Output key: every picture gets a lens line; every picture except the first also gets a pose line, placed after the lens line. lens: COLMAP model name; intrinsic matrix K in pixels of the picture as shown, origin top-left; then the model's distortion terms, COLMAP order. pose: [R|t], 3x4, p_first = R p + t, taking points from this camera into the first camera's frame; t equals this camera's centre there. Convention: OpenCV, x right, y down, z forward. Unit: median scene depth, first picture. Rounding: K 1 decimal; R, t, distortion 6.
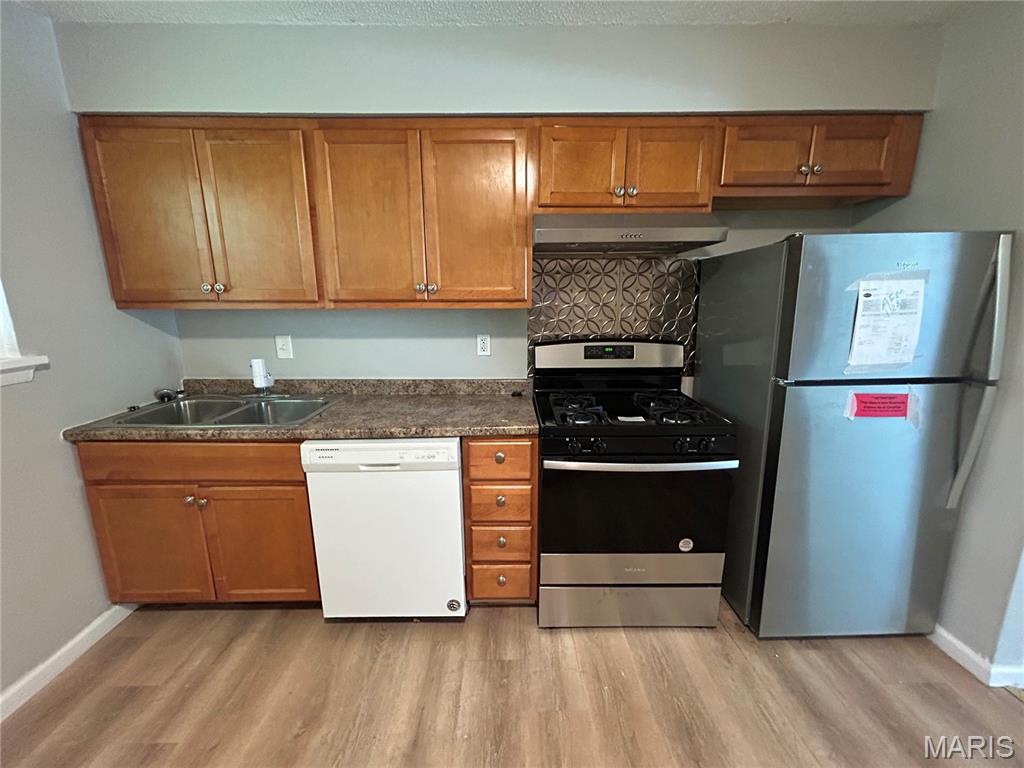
lens RADIAL K [[414.2, 0, 510.7], [0, 414.2, 379.4], [0, 0, 1]] dist [0.003934, -0.000120]
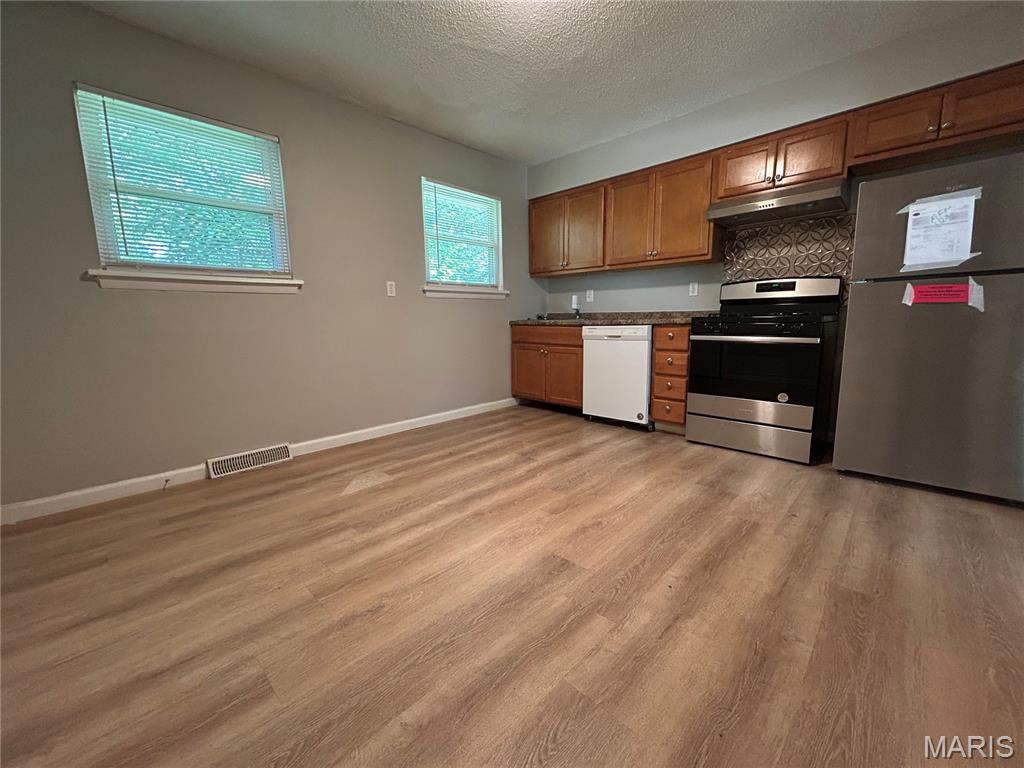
lens RADIAL K [[414.2, 0, 510.3], [0, 414.2, 380.0], [0, 0, 1]] dist [0.003934, -0.000120]
pose [[0.708237, 0.100955, -0.698719, 0.761157], [-0.134668, 0.990868, 0.006665, 0.452335], [0.693012, 0.089375, 0.715365, -0.794933]]
